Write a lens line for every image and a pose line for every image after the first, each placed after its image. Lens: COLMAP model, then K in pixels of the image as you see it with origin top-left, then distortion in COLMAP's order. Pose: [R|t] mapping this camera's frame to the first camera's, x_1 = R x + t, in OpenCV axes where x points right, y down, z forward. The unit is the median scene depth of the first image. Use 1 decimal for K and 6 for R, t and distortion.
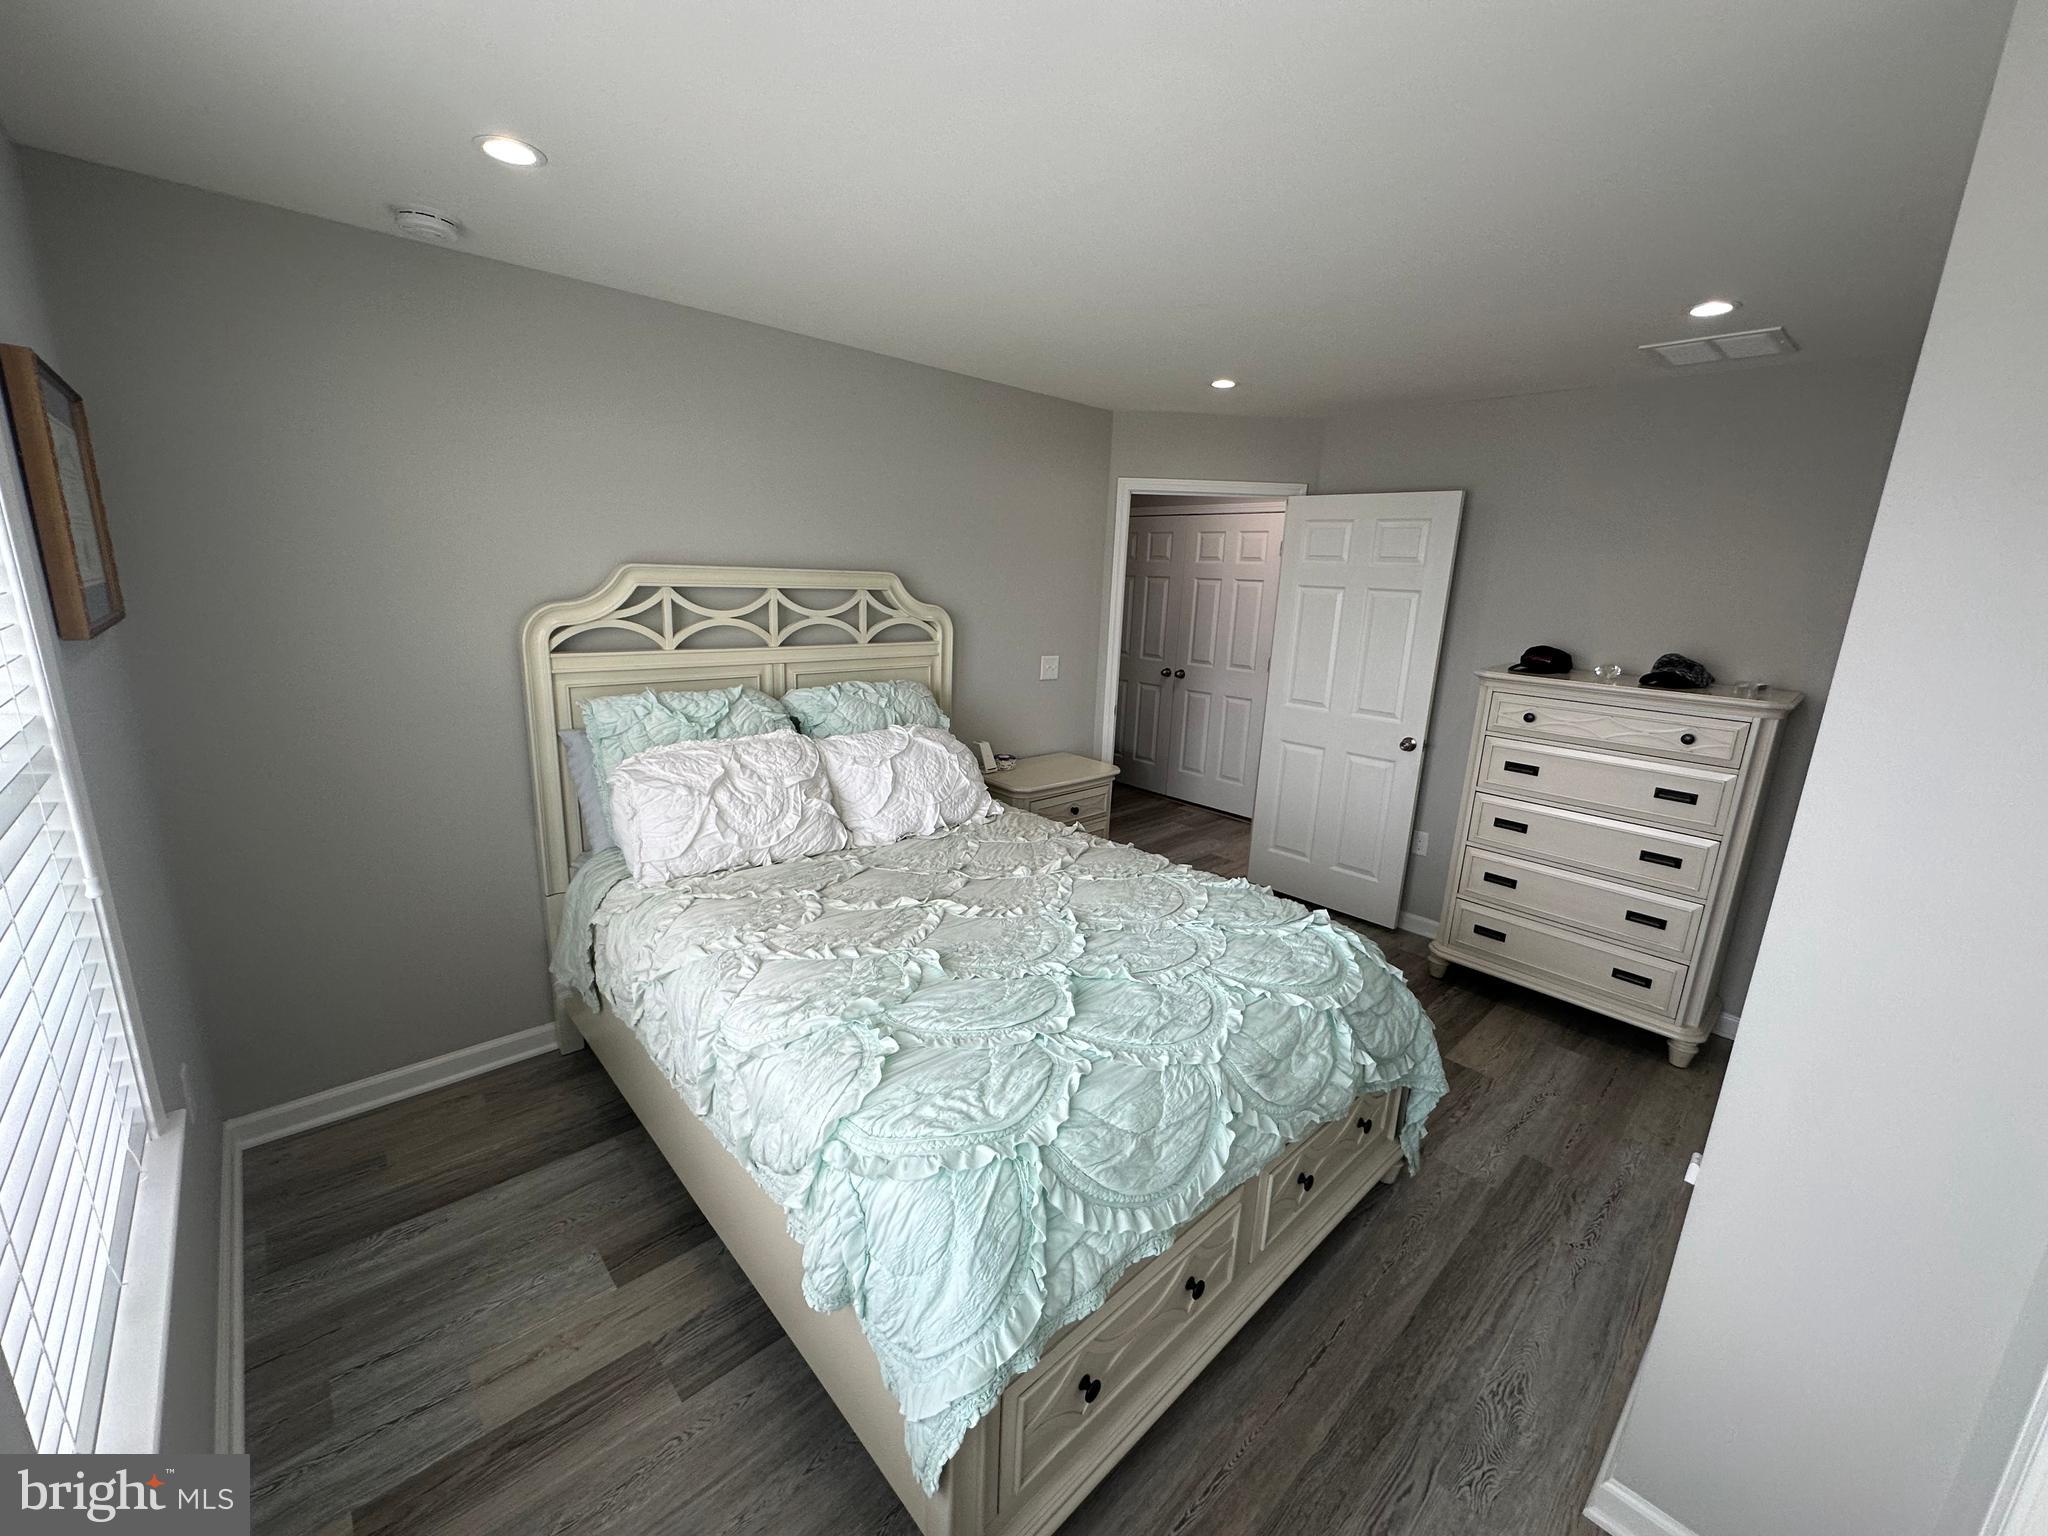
lens RADIAL K [[822.9, 0, 1023.1], [0, 822.9, 773.8], [0, 0, 1]] dist [-0.002369, 0.000597]
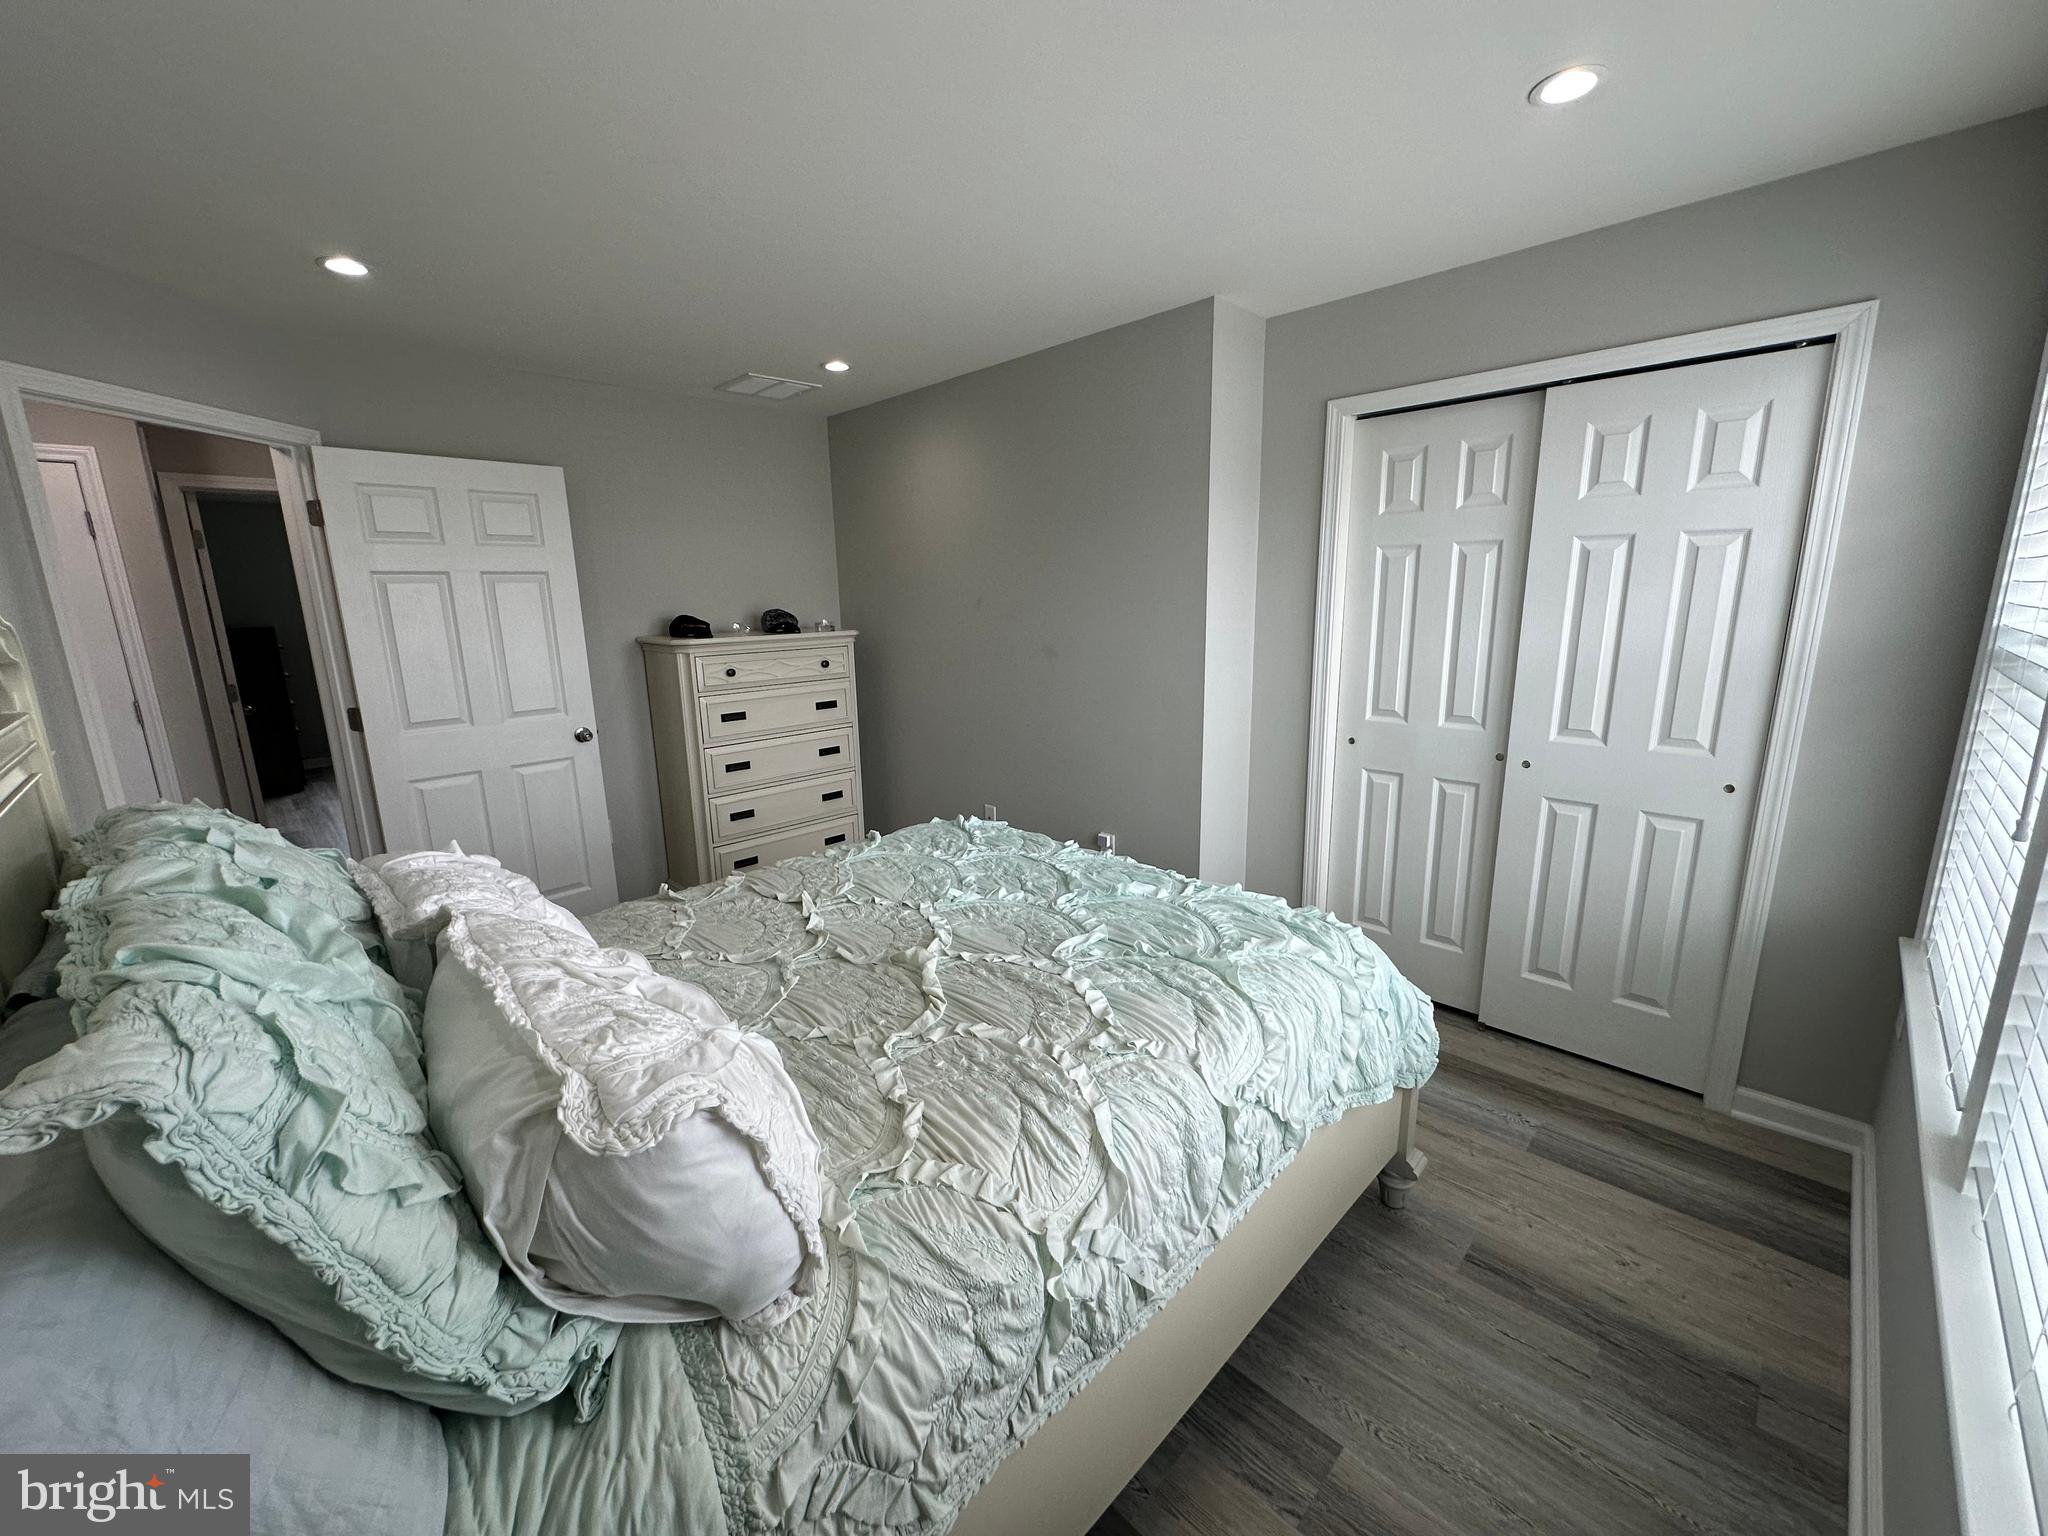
lens RADIAL K [[822.9, 0, 1025.7], [0, 822.9, 772.9], [0, 0, 1]] dist [-0.002369, 0.000597]
pose [[-0.022137, -0.254202, 0.966898, -0.551916], [0.255432, 0.933598, 0.251296, -0.119071], [-0.966574, 0.252539, 0.044265, 0.563251]]
